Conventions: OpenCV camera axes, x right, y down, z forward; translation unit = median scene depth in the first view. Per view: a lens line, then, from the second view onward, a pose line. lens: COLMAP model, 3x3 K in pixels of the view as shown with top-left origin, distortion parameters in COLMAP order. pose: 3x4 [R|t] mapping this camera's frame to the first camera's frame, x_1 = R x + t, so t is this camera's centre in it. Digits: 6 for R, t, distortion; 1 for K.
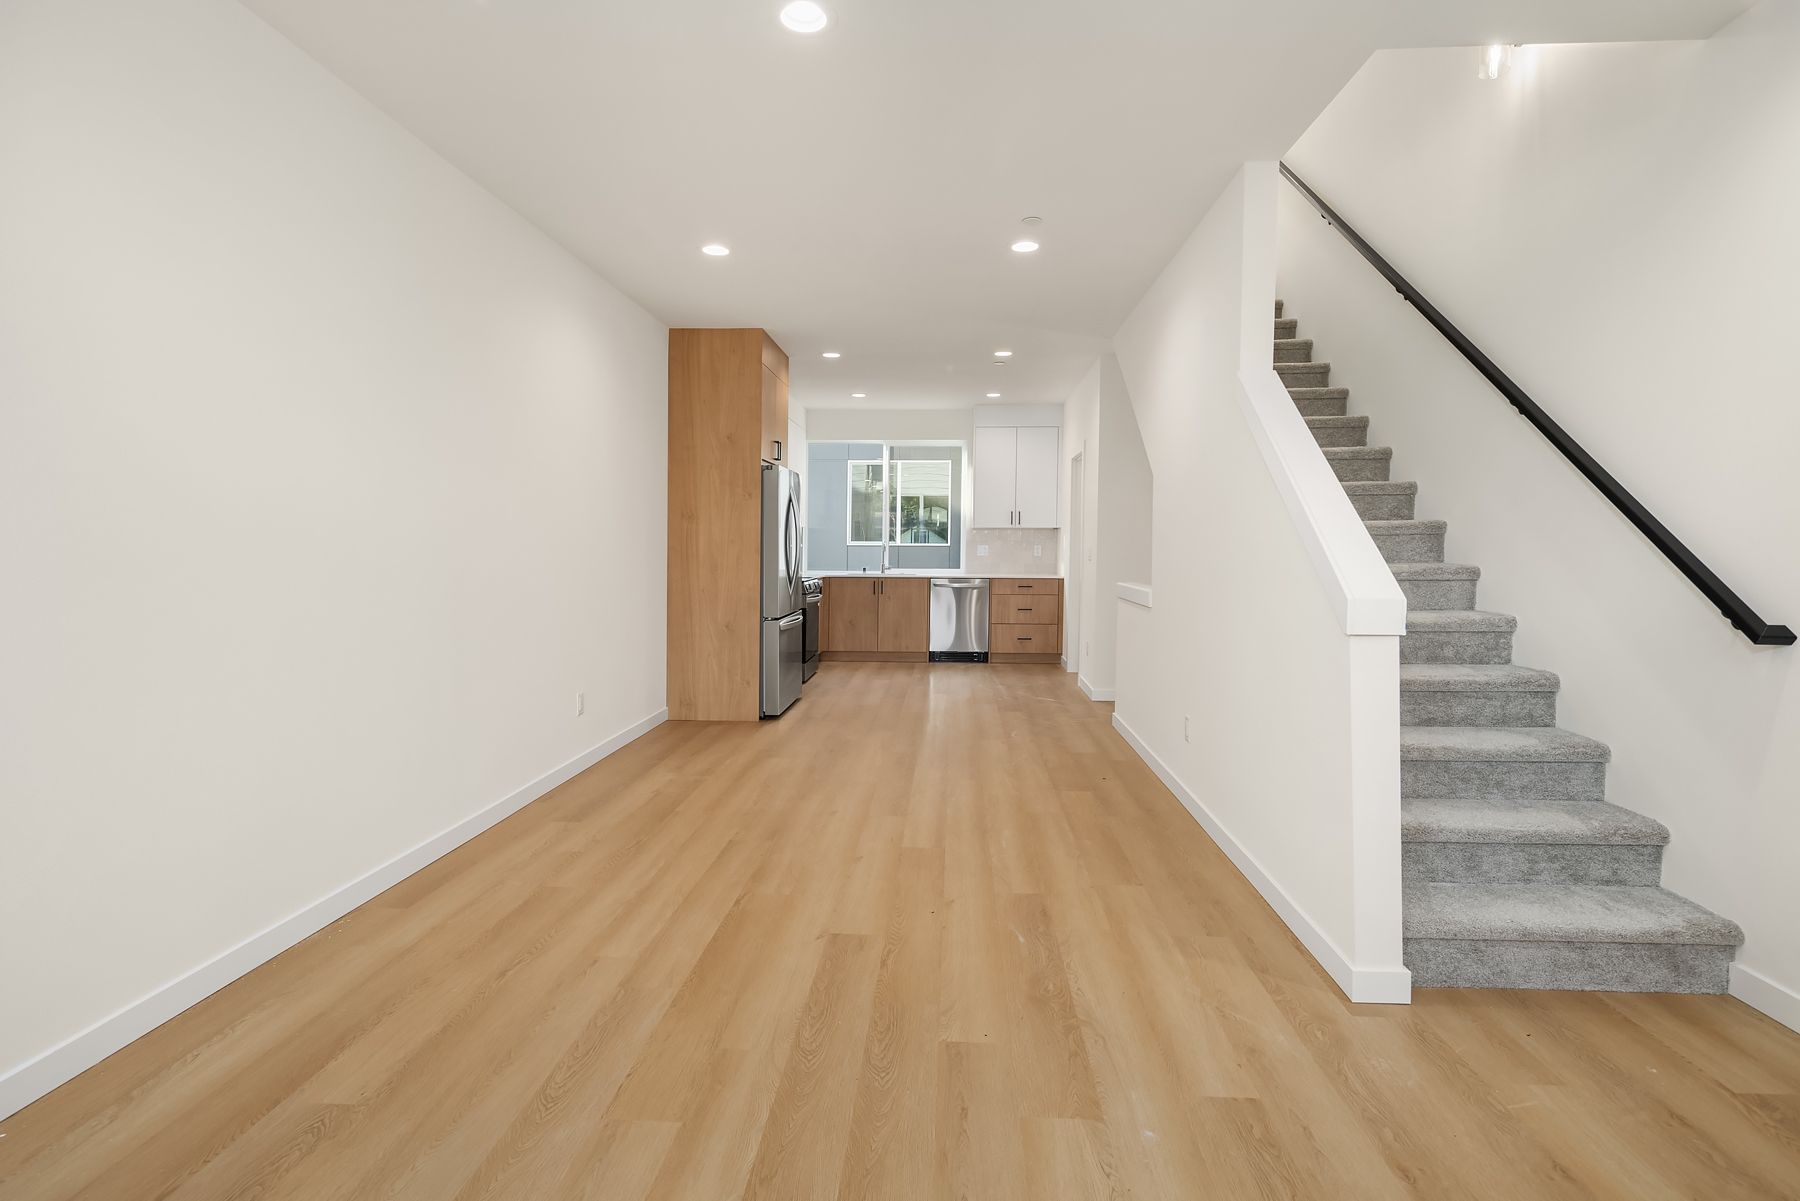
lens RADIAL K [[874.4, 0, 911.4], [0, 874.4, 568.2], [0, 0, 1]] dist [-0.000583, -0.001023]
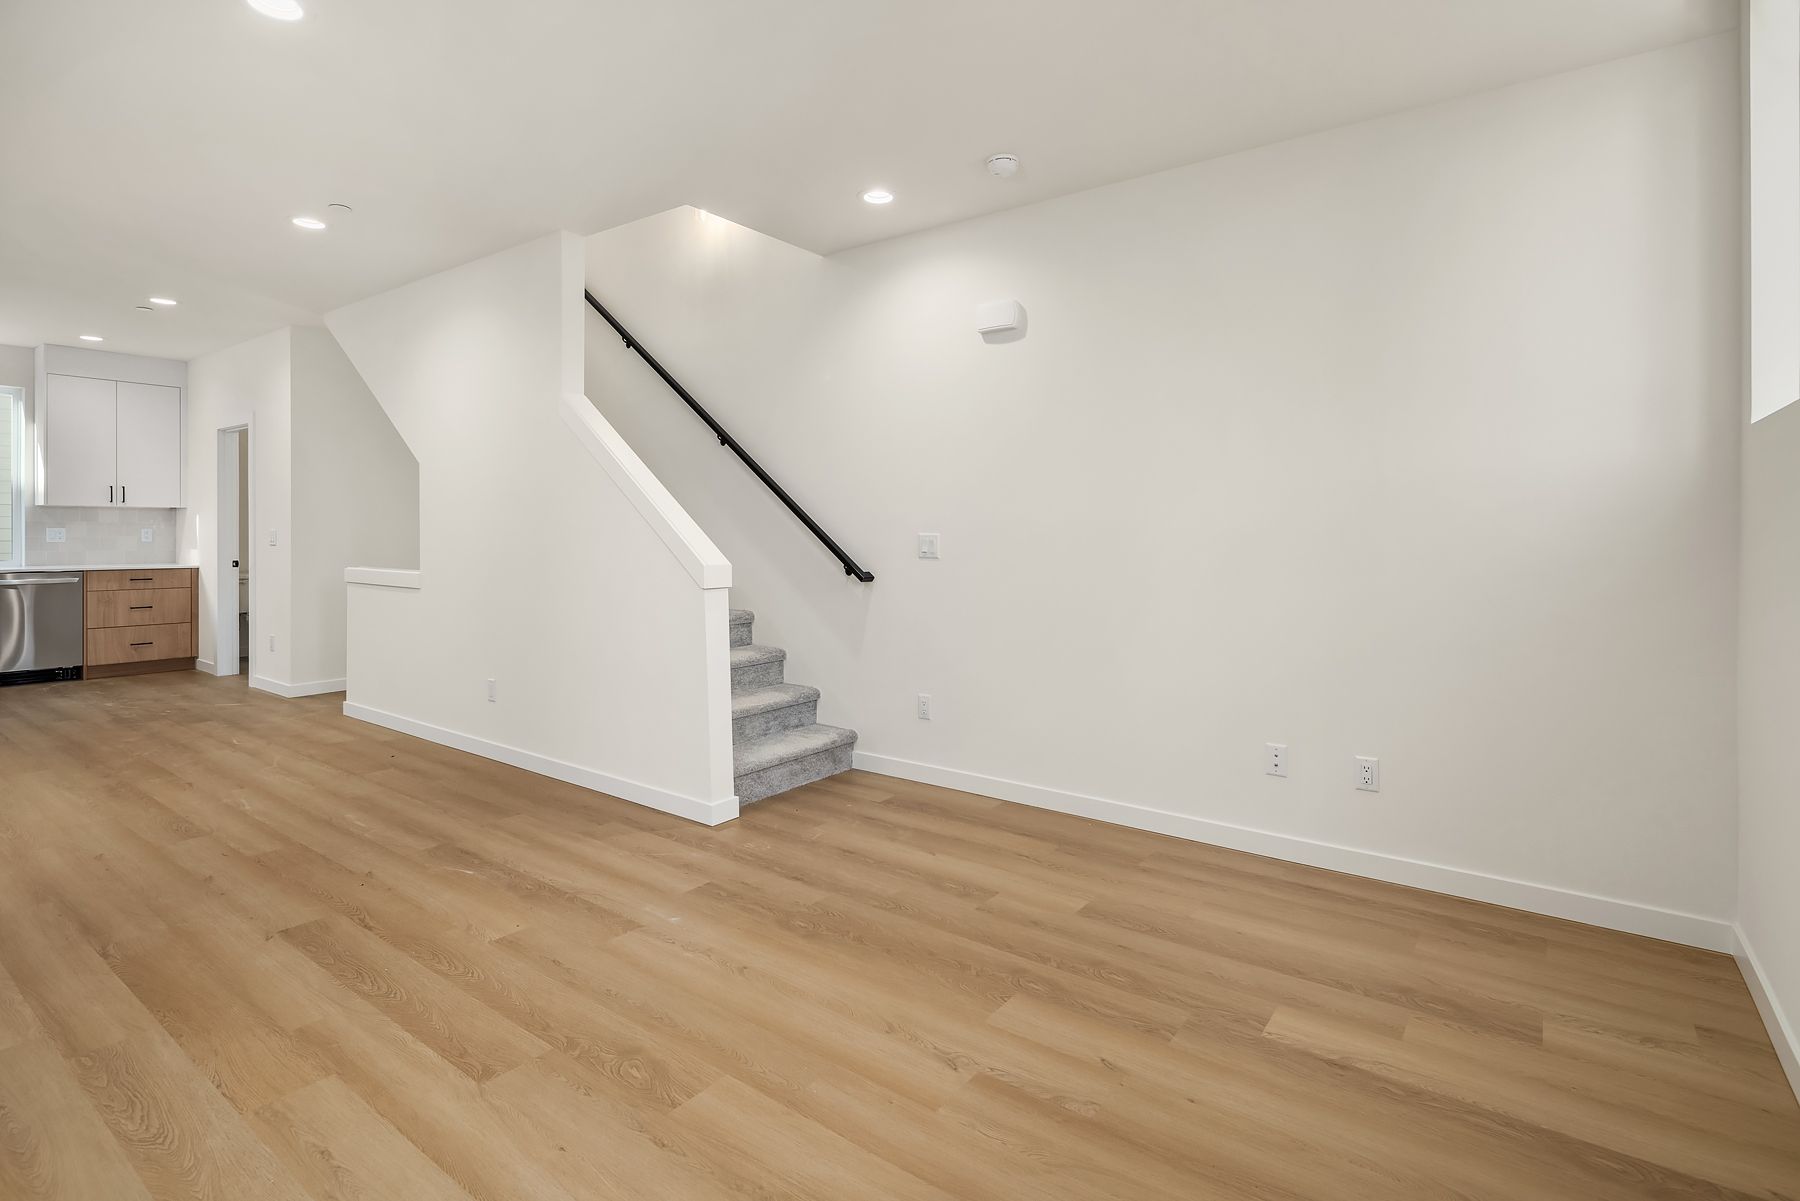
lens RADIAL K [[876.7, 0, 891.2], [0, 876.7, 538.7], [0, 0, 1]] dist [-0.000684, -0.000642]
pose [[0.554610, -0.009689, 0.832054, -0.248751], [0.020603, 0.999786, -0.002090, -0.001456], [-0.831855, 0.018302, 0.554691, -0.055623]]
